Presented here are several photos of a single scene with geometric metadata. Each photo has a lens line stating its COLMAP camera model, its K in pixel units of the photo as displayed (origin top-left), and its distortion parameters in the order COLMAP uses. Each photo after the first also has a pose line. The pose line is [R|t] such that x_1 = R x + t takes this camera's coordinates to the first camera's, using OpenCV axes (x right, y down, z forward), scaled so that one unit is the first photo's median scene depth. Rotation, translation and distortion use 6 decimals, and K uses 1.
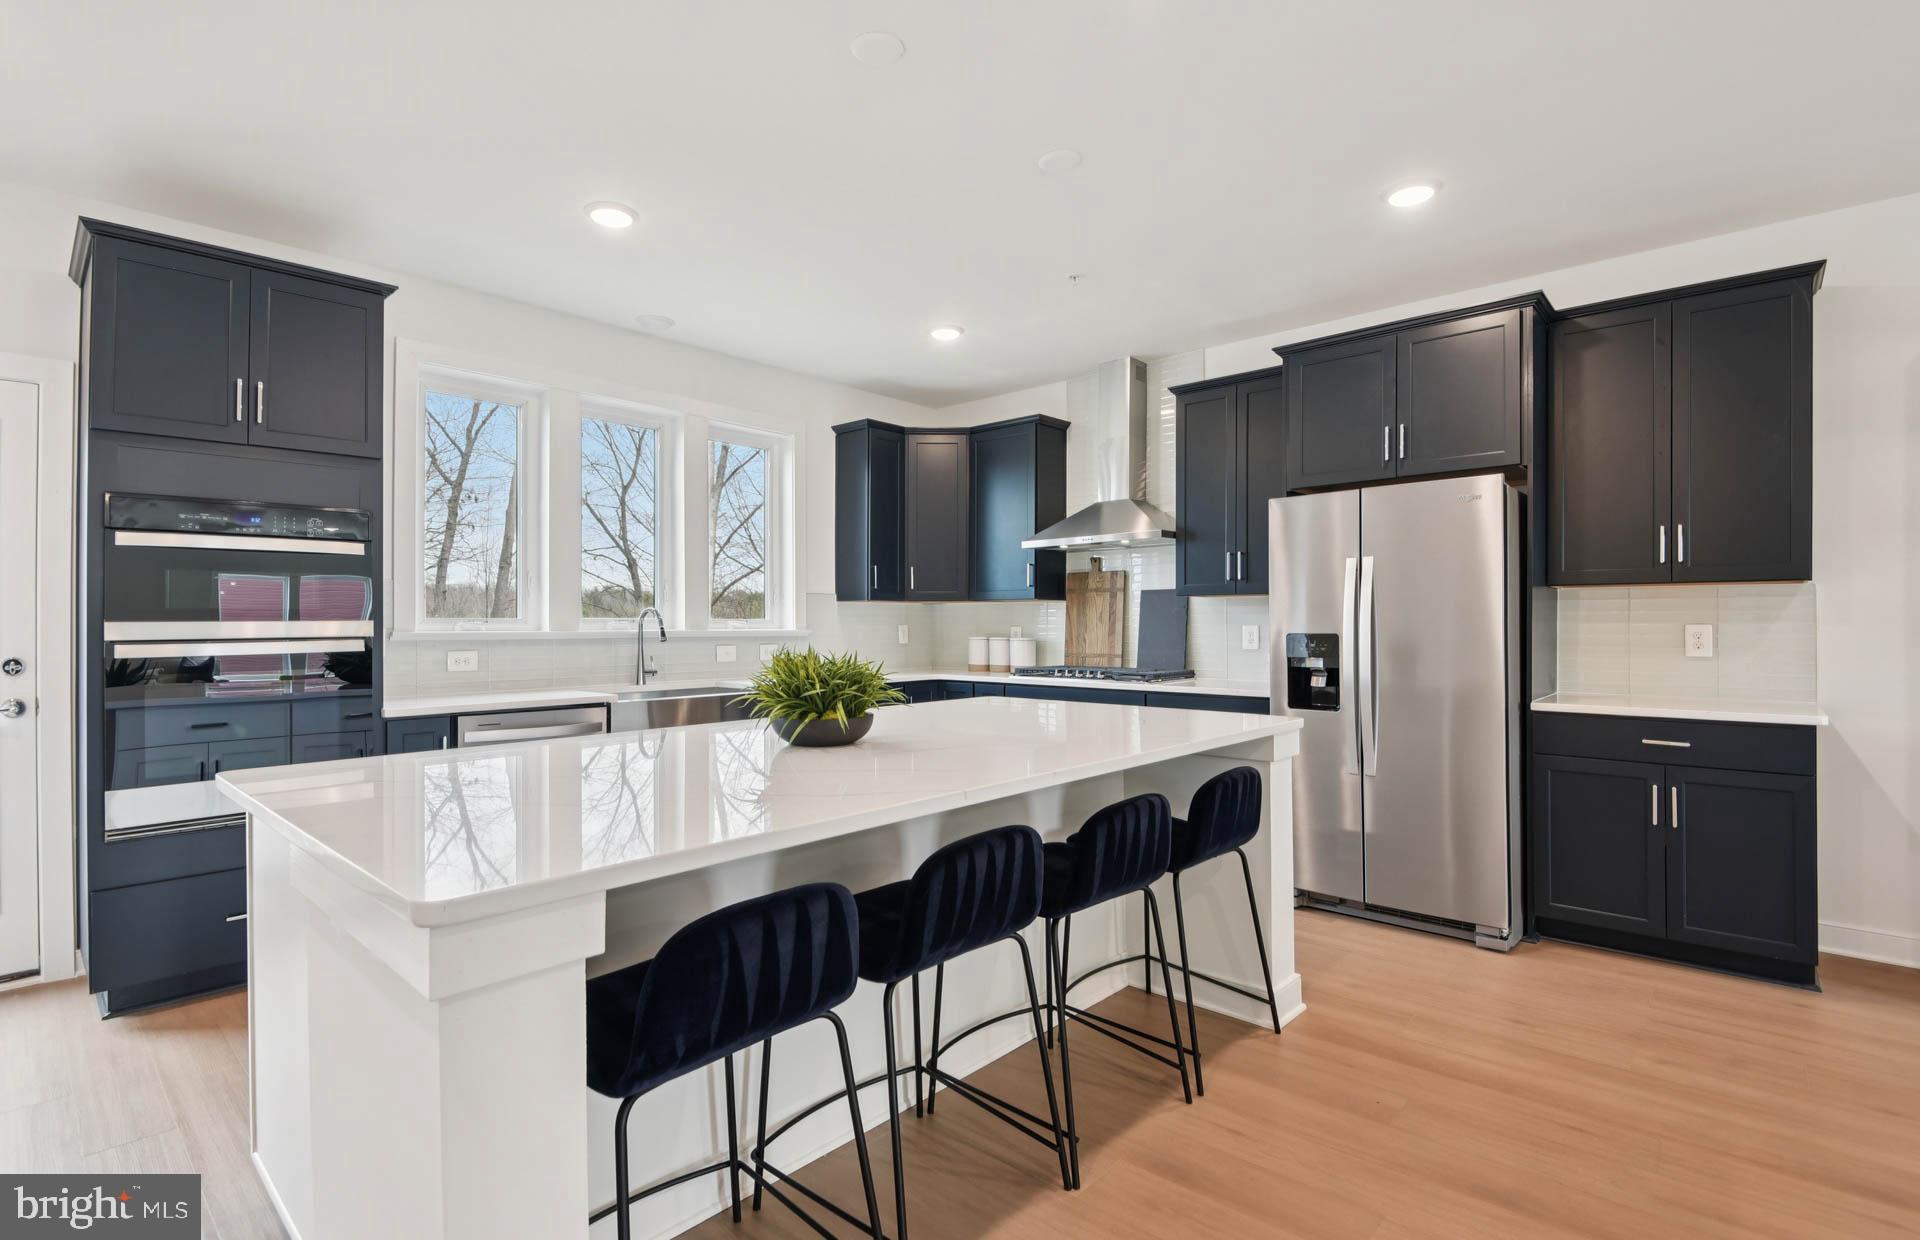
lens RADIAL K [[903.3, 0, 960.0], [0, 903.3, 620.0], [0, 0, 1]] dist [0.000006, 0.000004]
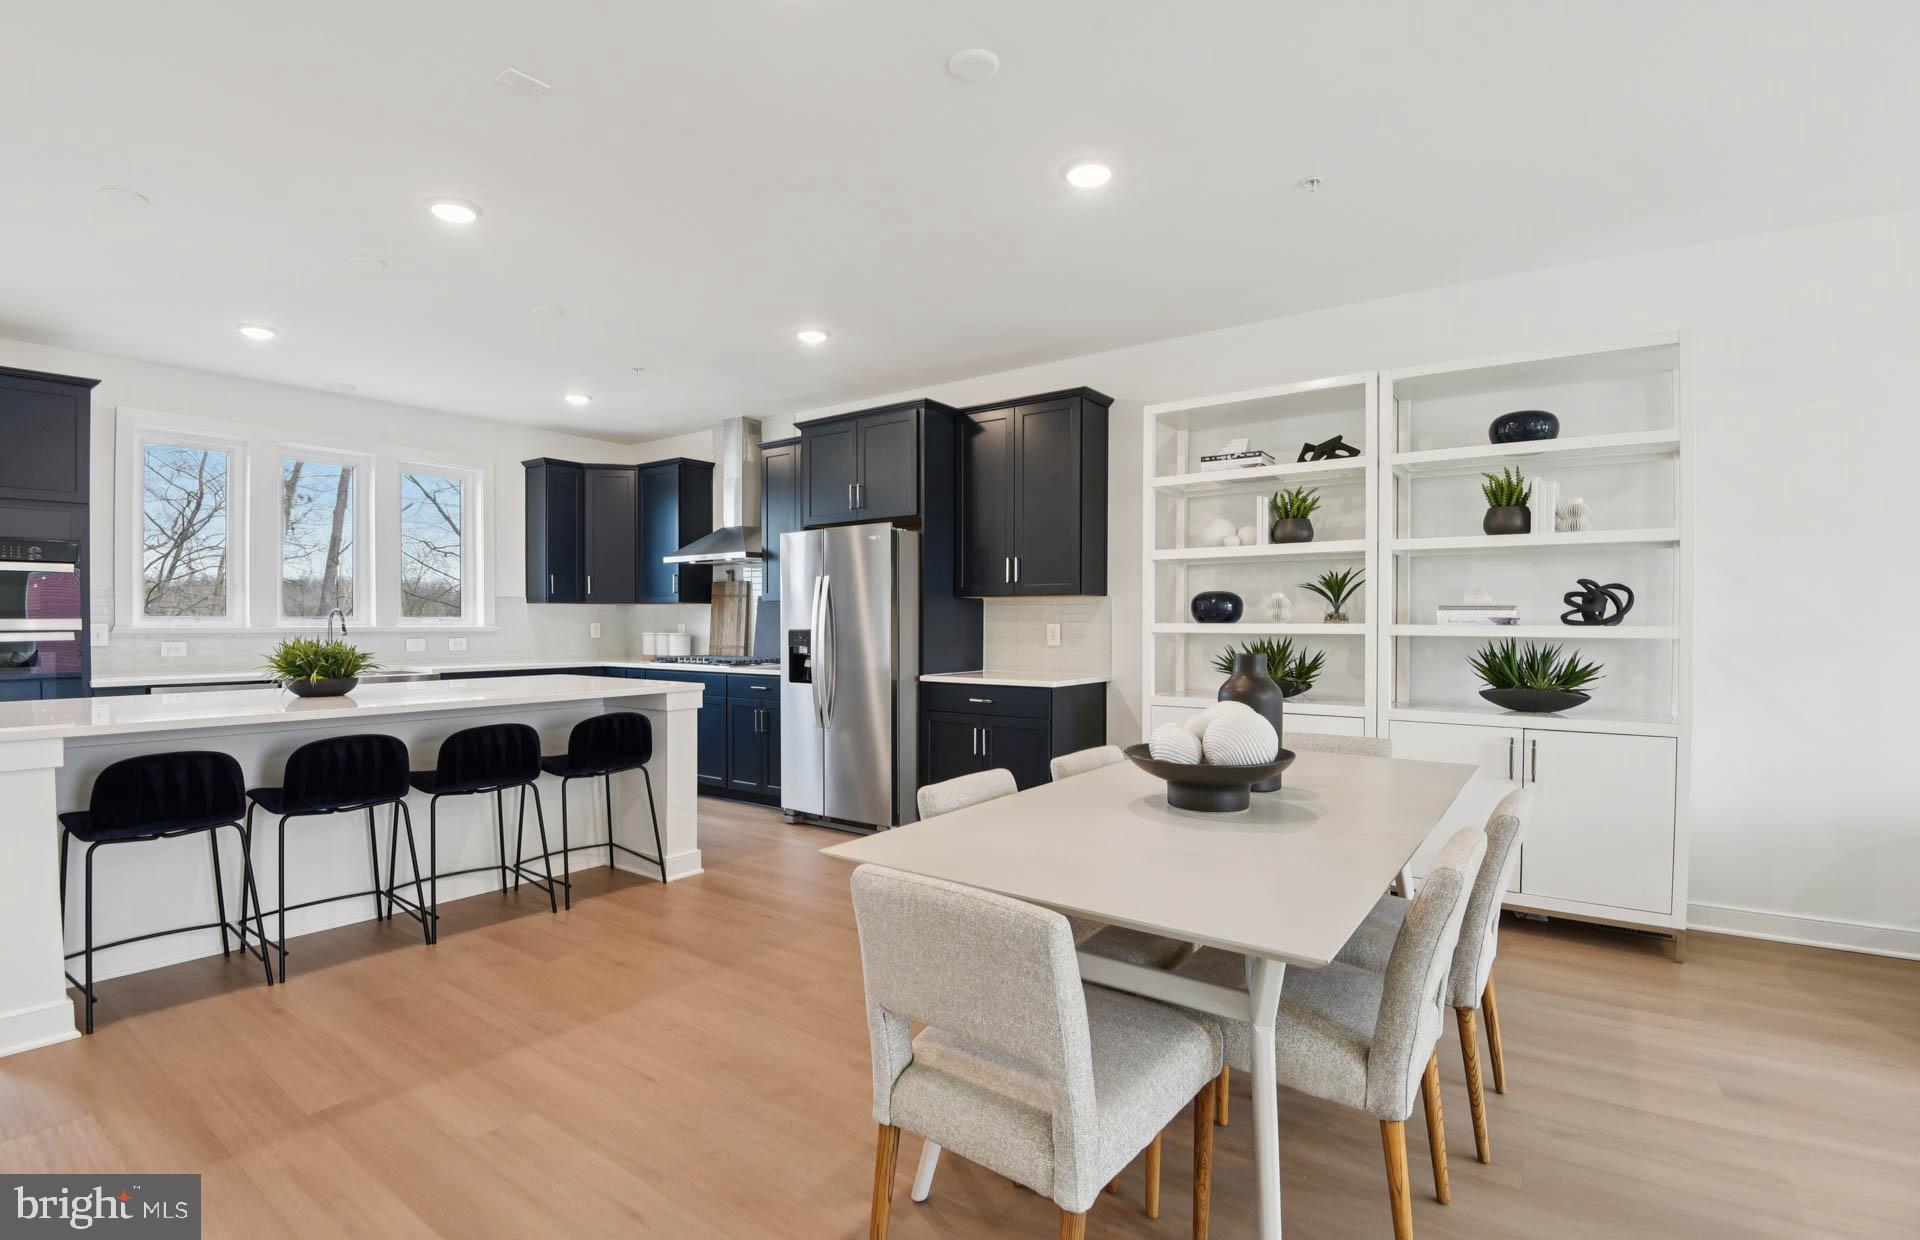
lens RADIAL K [[860.7, 0, 928.2], [0, 860.7, 618.2], [0, 0, 1]] dist [-0.045662, -0.000119]
pose [[0.991758, 0.002764, 0.128098, 0.283321], [-0.002791, 0.999996, 0.000031, -0.002125], [-0.128097, -0.000389, 0.991762, -0.244665]]
